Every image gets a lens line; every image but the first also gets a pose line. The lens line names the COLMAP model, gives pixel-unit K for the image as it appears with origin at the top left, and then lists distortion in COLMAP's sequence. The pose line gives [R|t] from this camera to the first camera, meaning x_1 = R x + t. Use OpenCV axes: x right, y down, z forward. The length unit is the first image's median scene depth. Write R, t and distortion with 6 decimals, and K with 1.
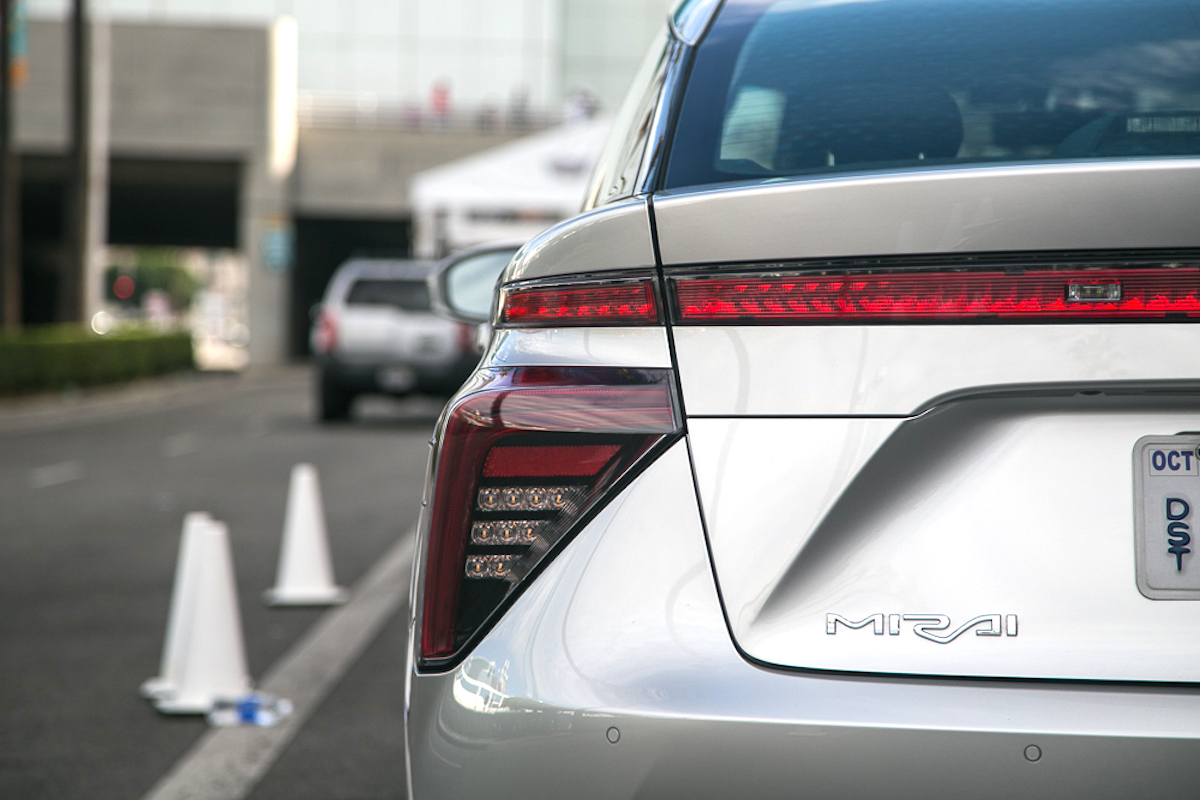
lens RADIAL K [[3644.2, 0, 596.8], [0, 3644.2, 396.9], [0, 0, 1]] dist [0.760450, 0.000000]
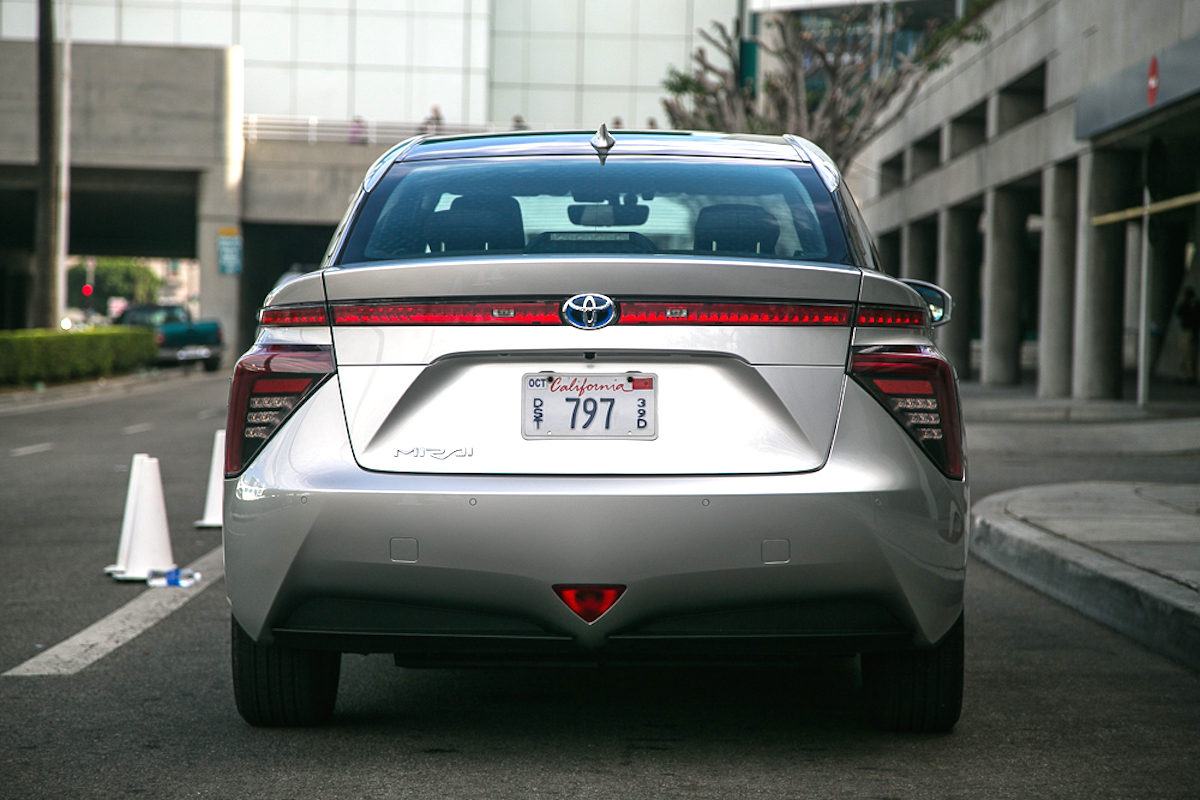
lens RADIAL K [[3644.2, 0, 604.6], [0, 3644.2, 395.2], [0, 0, 1]] dist [0.760450, 0.000000]
pose [[0.999932, -0.000432, 0.011613, 0.161098], [0.000439, 1.000000, -0.000647, 0.024986], [-0.011613, 0.000653, 0.999932, -1.285519]]
